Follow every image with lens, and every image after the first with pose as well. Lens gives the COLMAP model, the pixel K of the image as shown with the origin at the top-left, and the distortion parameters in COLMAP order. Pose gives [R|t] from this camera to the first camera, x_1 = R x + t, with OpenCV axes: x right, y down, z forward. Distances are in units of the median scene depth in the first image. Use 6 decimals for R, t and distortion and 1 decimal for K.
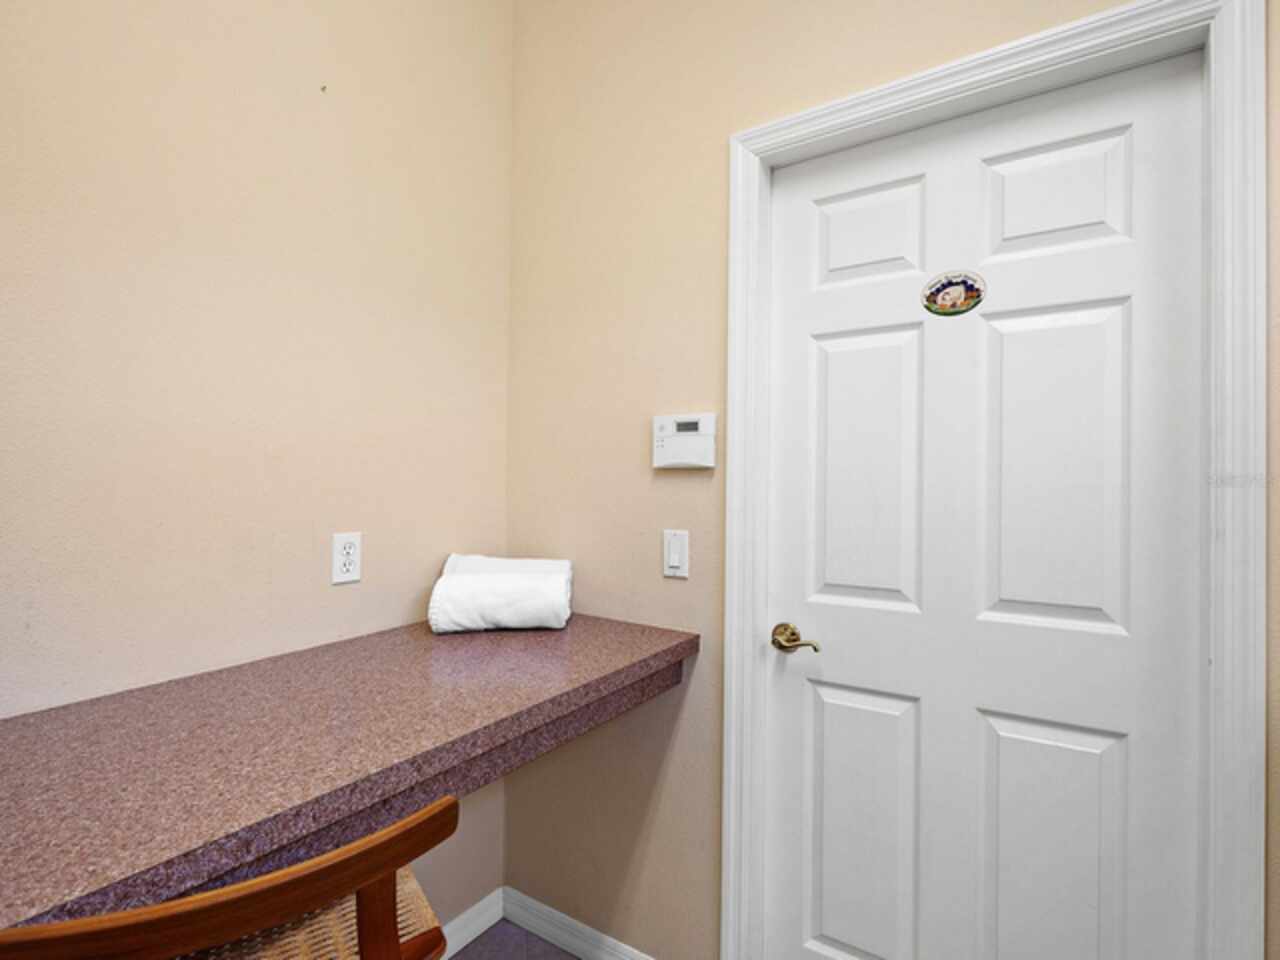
lens RADIAL K [[646.2, 0, 652.1], [0, 646.2, 474.3], [0, 0, 1]] dist [0.001309, -0.000059]
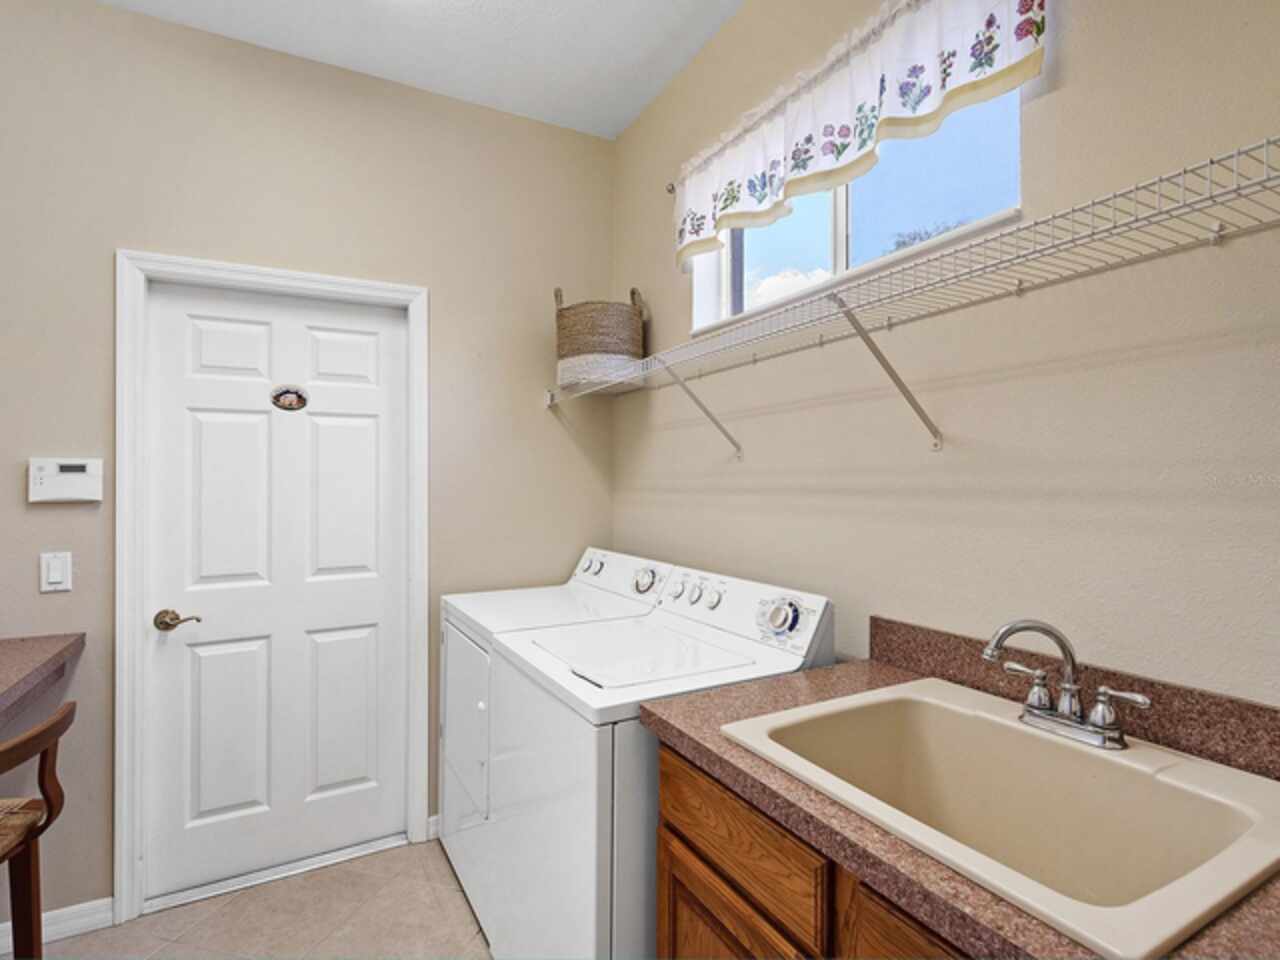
lens RADIAL K [[646.2, 0, 652.1], [0, 646.2, 474.3], [0, 0, 1]] dist [0.001309, -0.000059]
pose [[0.464550, 0.003570, 0.885540, -0.549141], [0.006981, 0.999946, -0.007693, -0.046280], [-0.885520, 0.009756, 0.464500, -0.592704]]
